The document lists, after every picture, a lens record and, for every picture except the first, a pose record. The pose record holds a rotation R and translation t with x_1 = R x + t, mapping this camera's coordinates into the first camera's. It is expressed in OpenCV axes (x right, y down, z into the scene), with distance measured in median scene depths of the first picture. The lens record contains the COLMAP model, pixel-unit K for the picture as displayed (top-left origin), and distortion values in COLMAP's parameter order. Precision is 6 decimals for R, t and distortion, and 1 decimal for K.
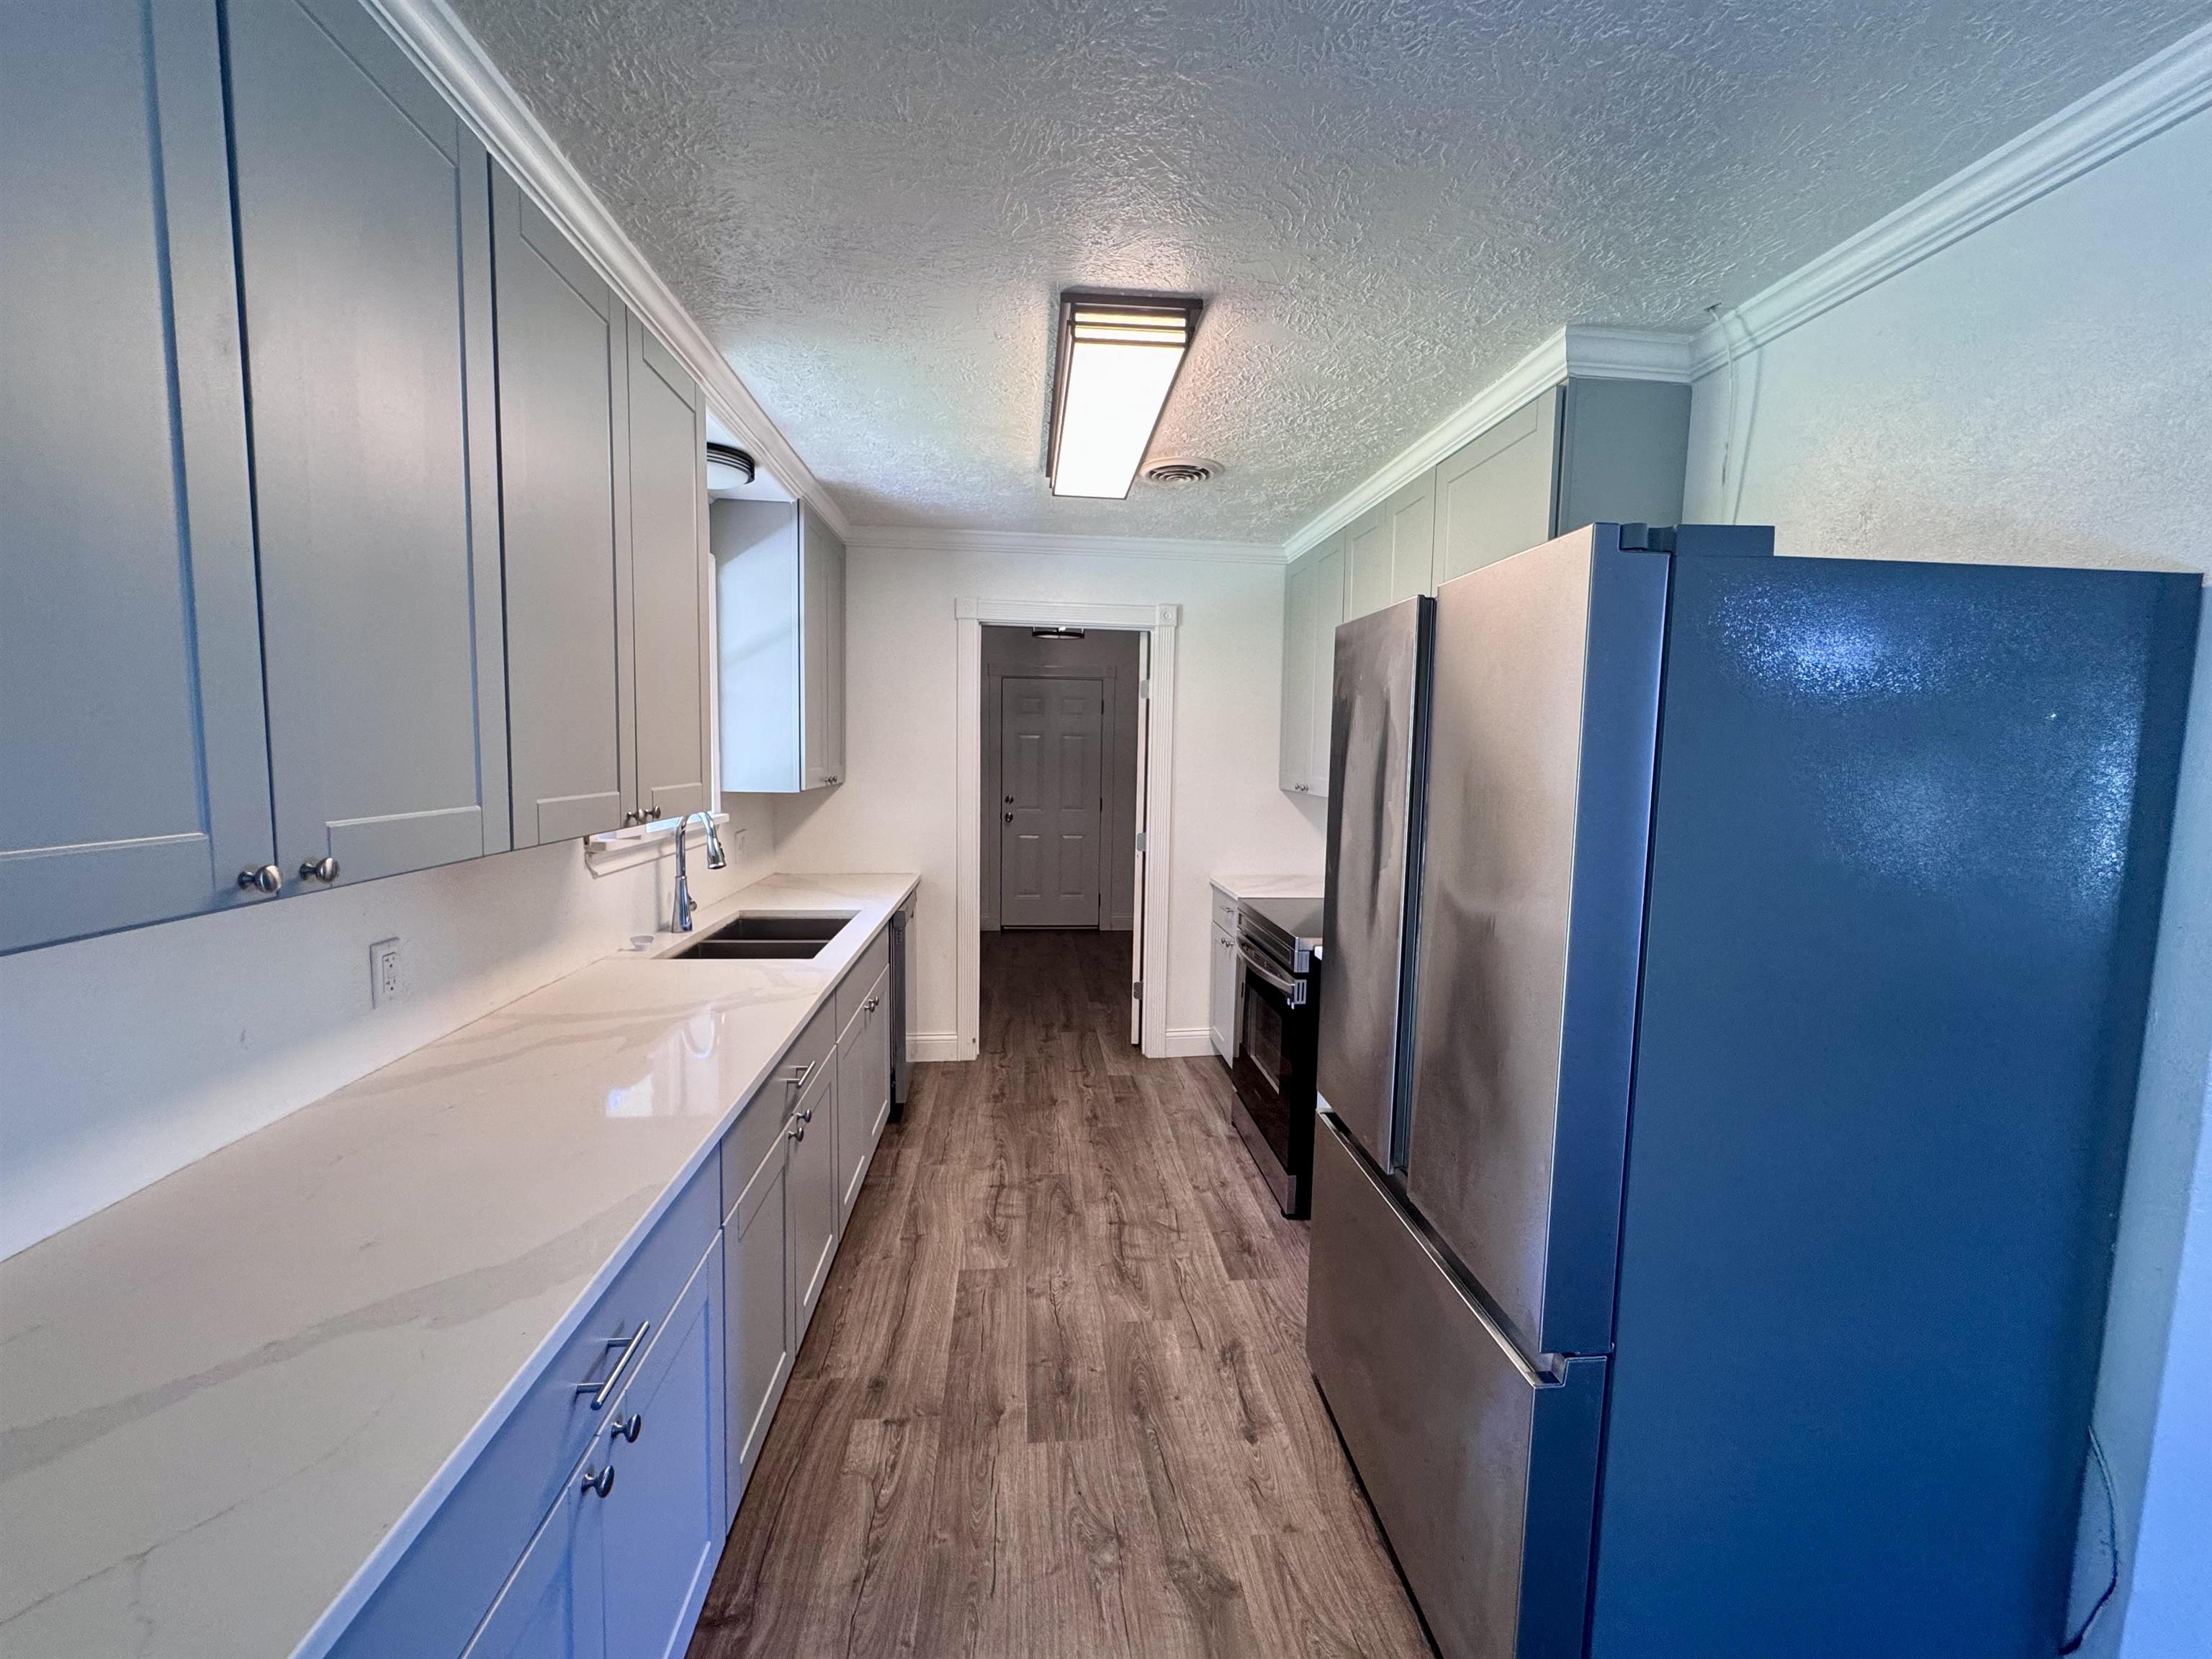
lens RADIAL K [[885.7, 0, 1103.6], [0, 885.7, 828.9], [0, 0, 1]] dist [-0.004327, 0.000538]
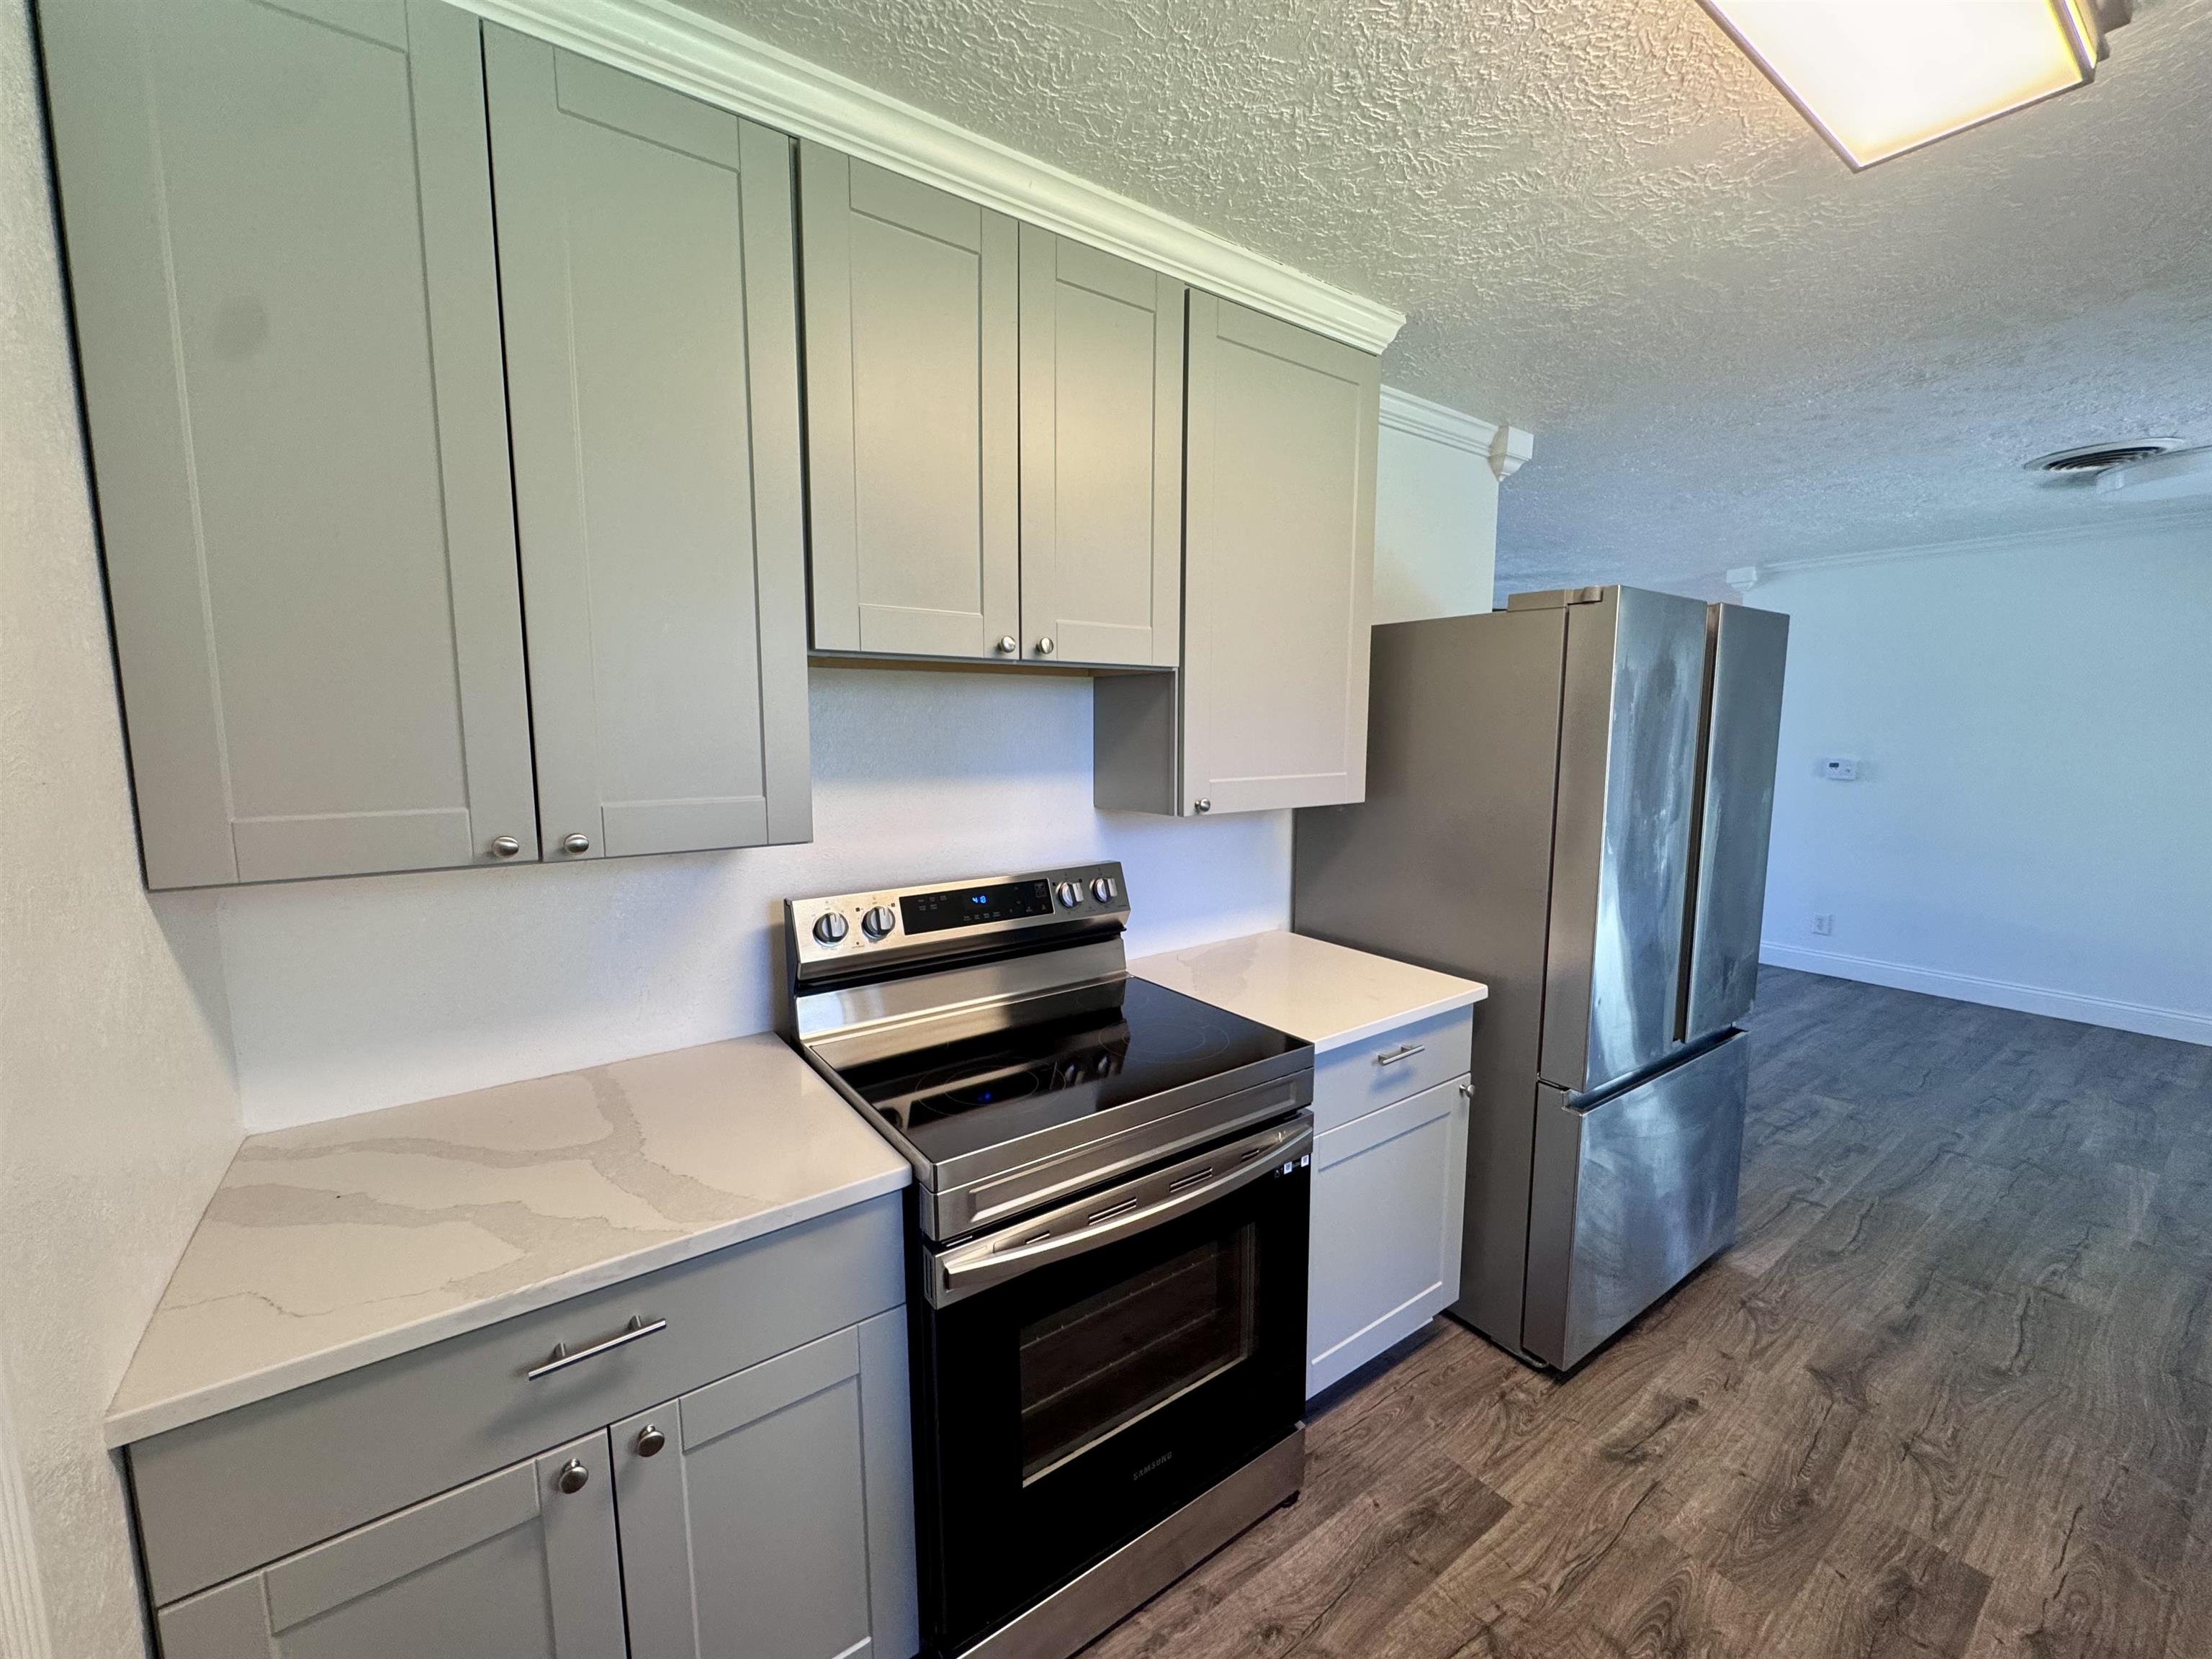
lens RADIAL K [[885.7, 0, 1103.6], [0, 885.7, 828.9], [0, 0, 1]] dist [-0.004327, 0.000538]
pose [[-0.503380, -0.118368, 0.855919, -0.237424], [0.072222, 0.981342, 0.178189, -0.158479], [-0.861041, 0.151513, -0.485440, 1.656685]]
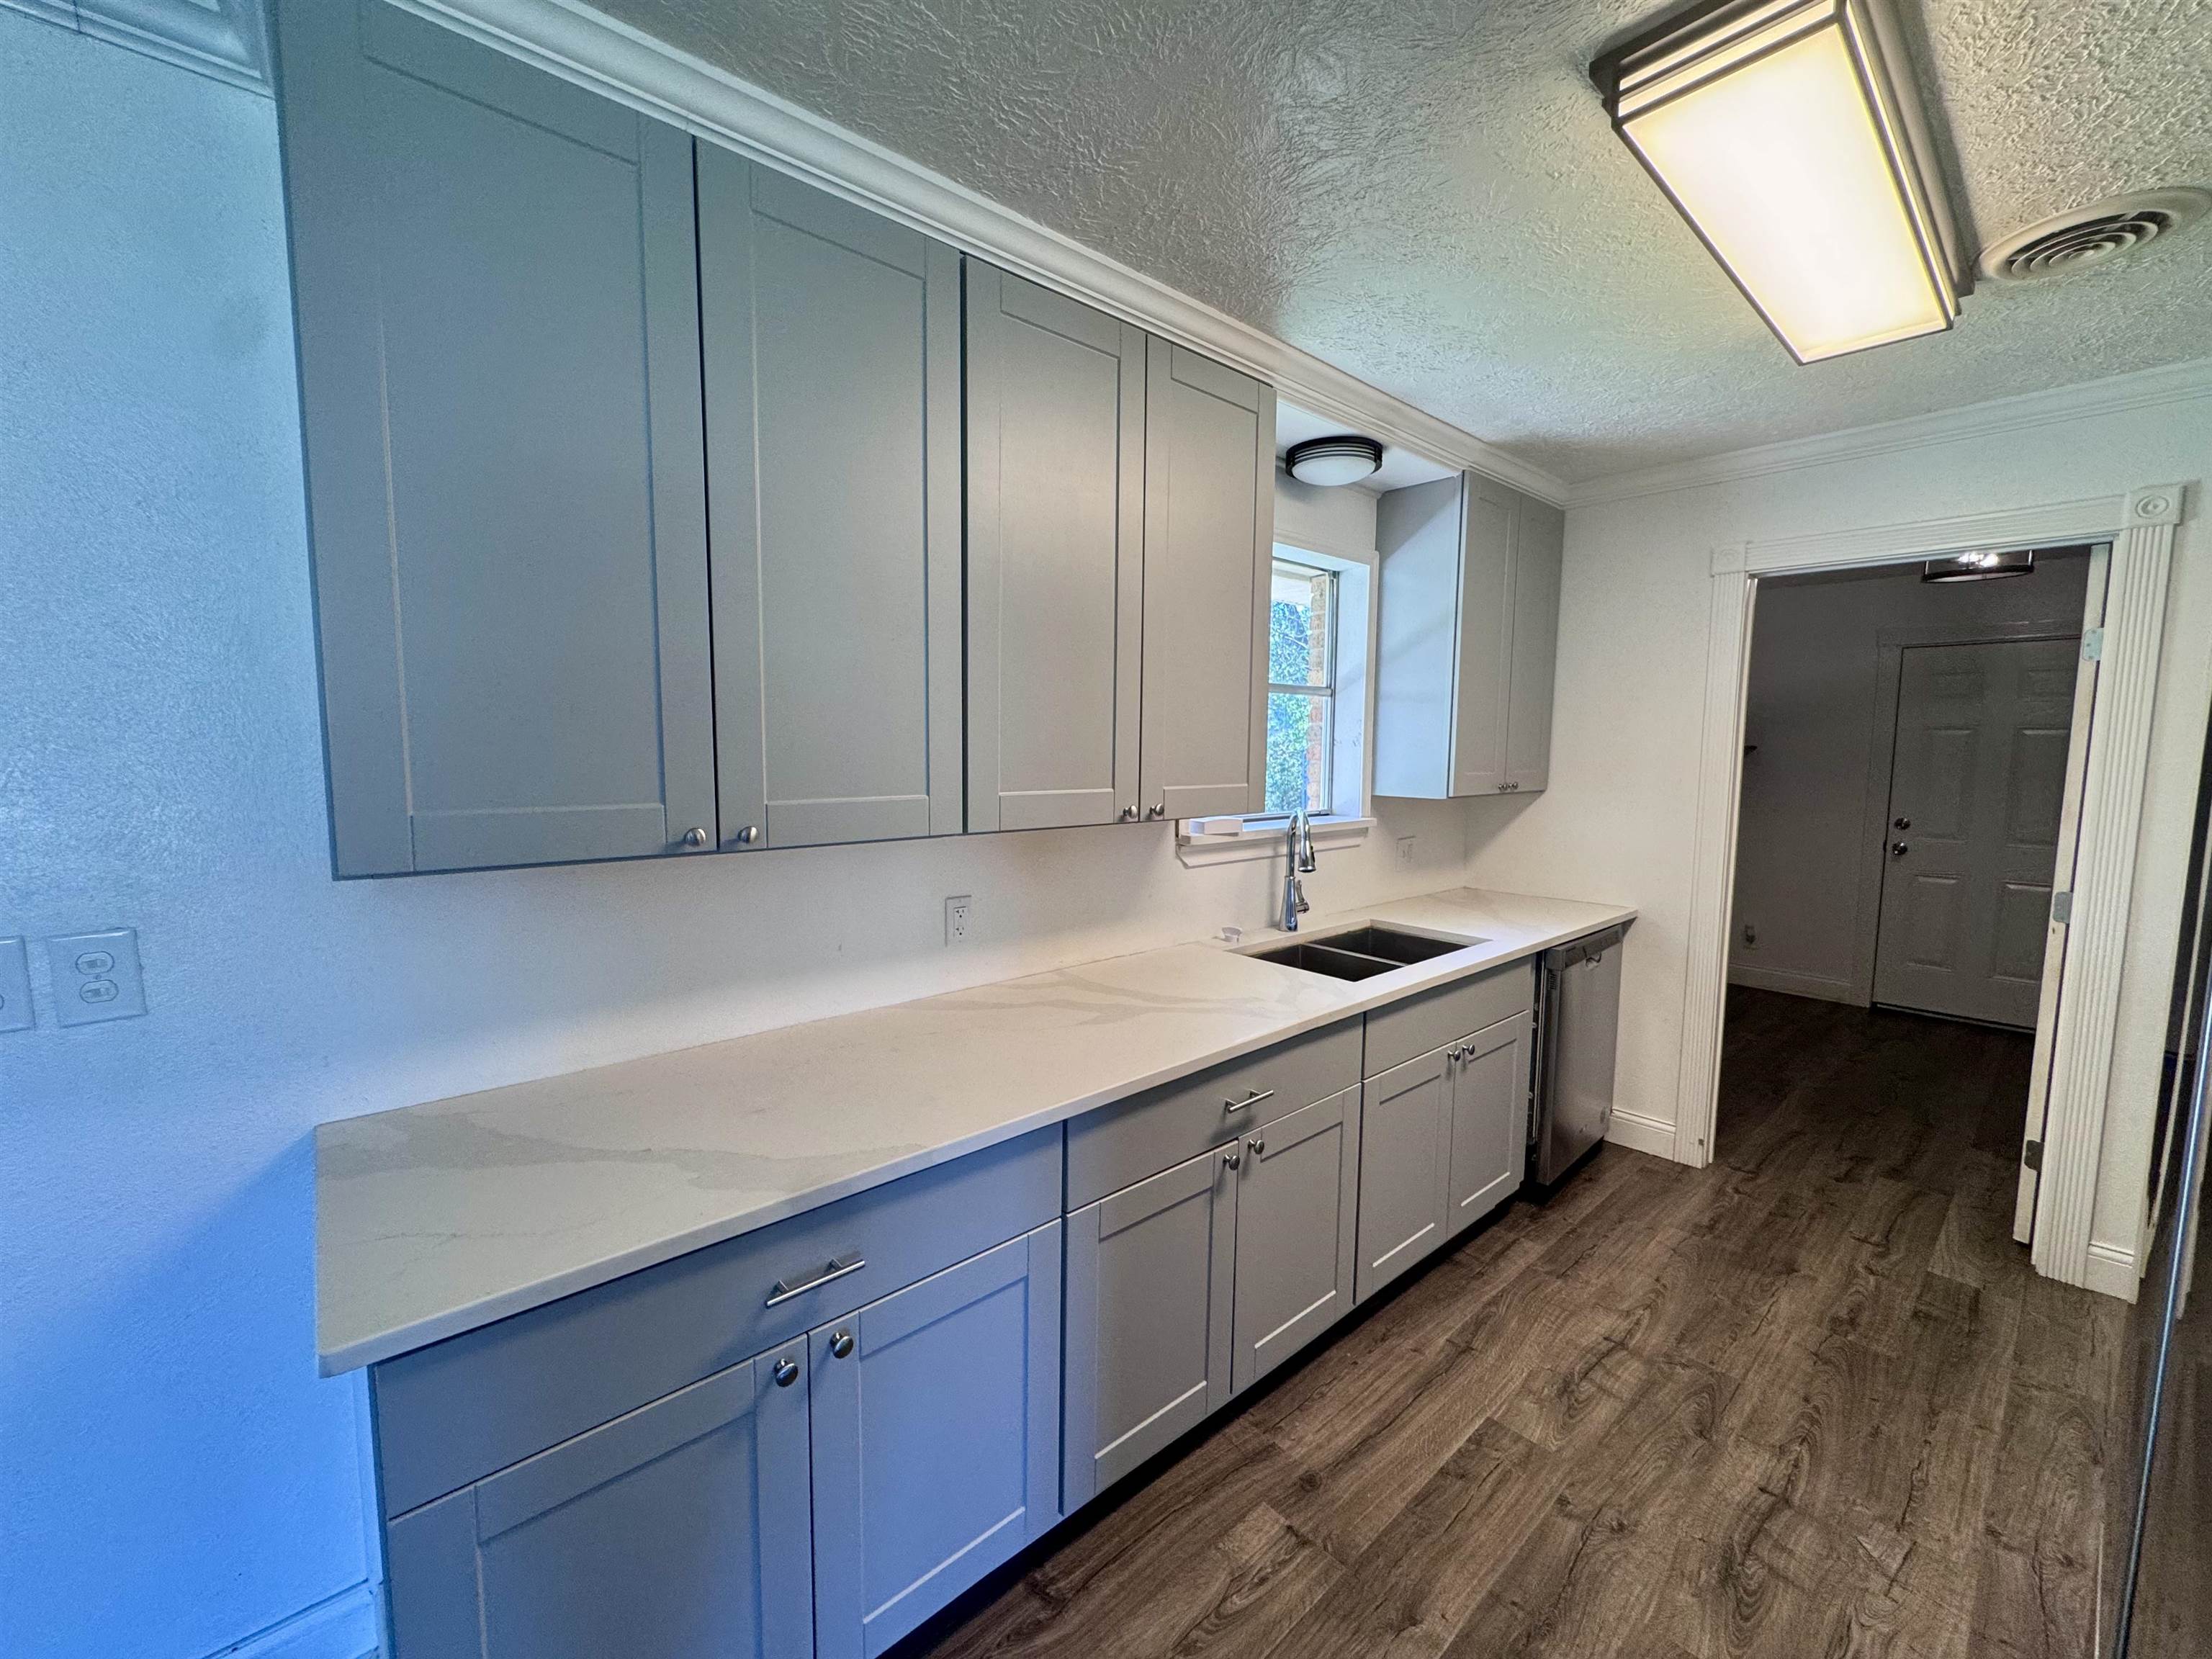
lens RADIAL K [[885.7, 0, 1103.6], [0, 885.7, 828.9], [0, 0, 1]] dist [-0.004327, 0.000538]
pose [[0.591434, 0.065043, -0.803726, 0.251237], [-0.069370, 0.997150, 0.029650, -0.019207], [0.803364, 0.038218, 0.594260, 0.268684]]
